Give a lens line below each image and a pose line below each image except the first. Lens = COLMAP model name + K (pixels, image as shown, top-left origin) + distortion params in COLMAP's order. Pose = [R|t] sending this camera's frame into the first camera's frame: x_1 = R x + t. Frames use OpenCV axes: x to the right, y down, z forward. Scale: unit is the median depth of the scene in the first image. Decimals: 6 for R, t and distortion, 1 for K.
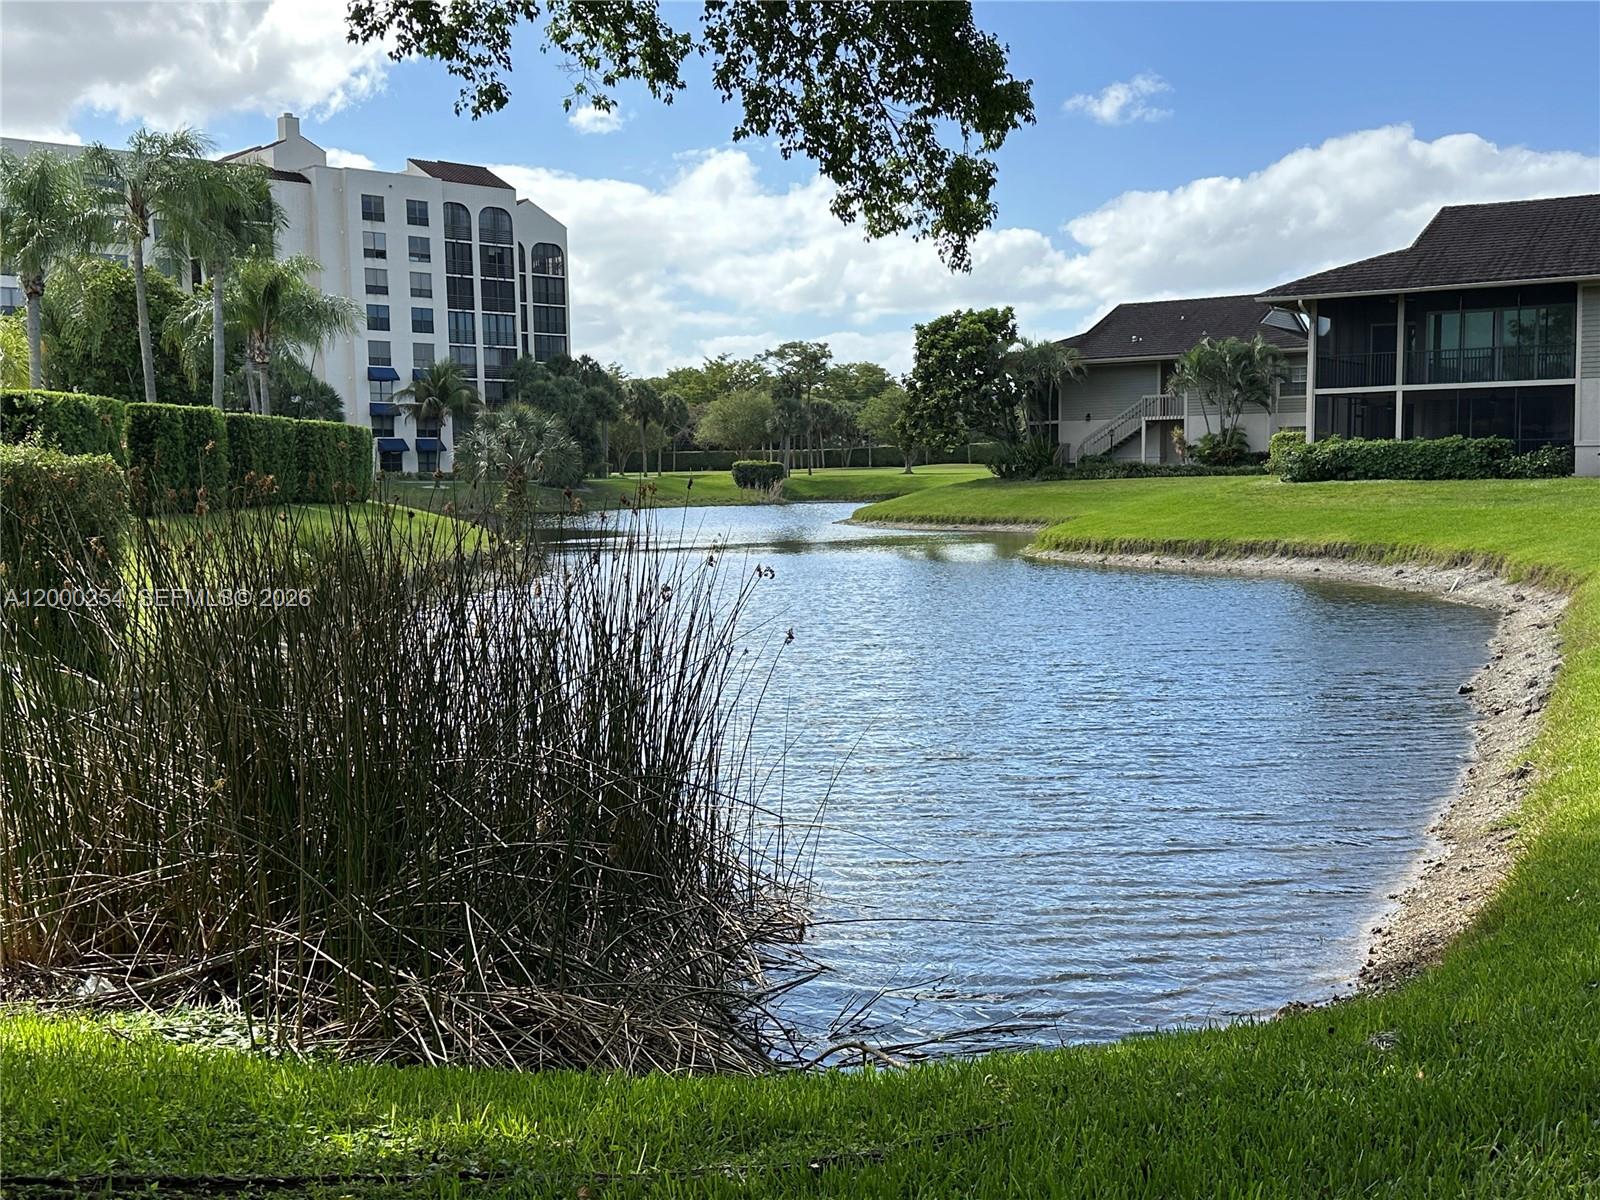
lens RADIAL K [[1660.0, 0, 800.0], [0, 1660.0, 600.0], [0, 0, 1]] dist [0.012860, -0.019317]
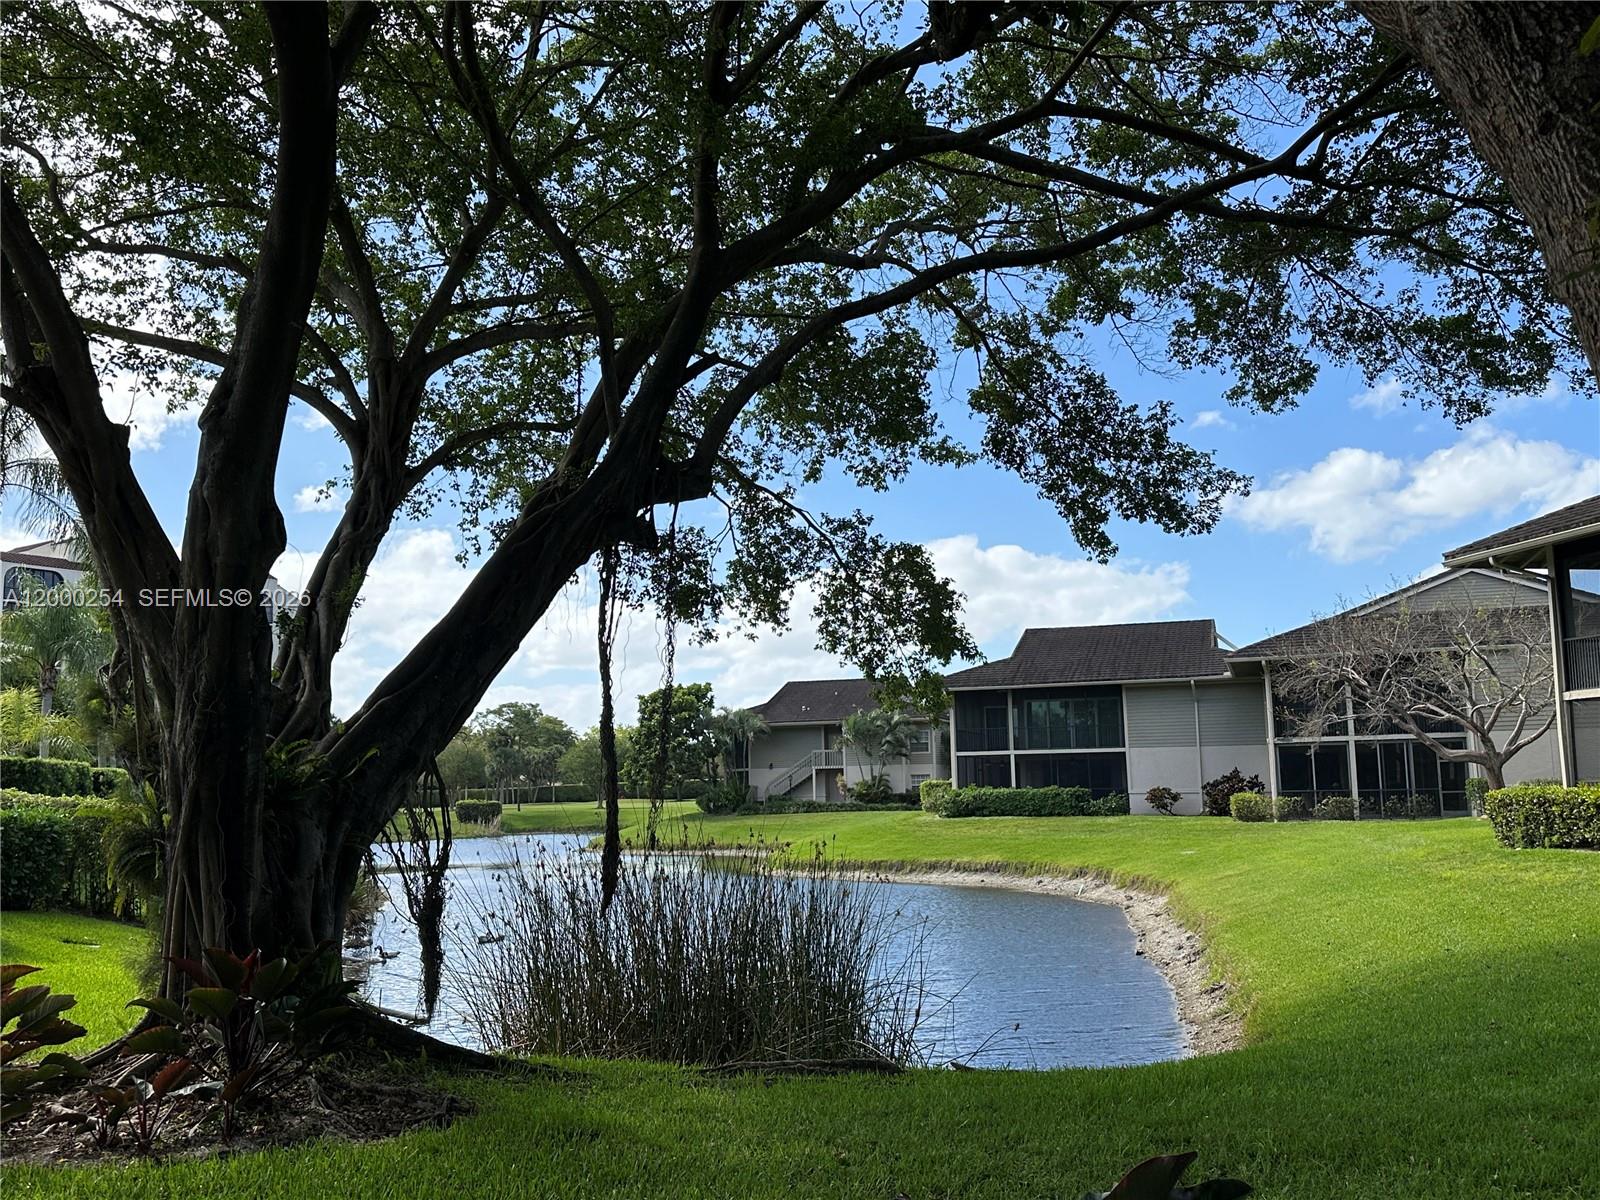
lens RADIAL K [[1461.8, 0, 800.0], [0, 1461.8, 600.0], [0, 0, 1]] dist [0.176646, 0.000537]
pose [[0.964495, 0.030114, 0.262379, -0.125826], [0.025520, 0.978202, -0.206081, 0.002357], [-0.262865, 0.205460, 0.942703, -0.152213]]
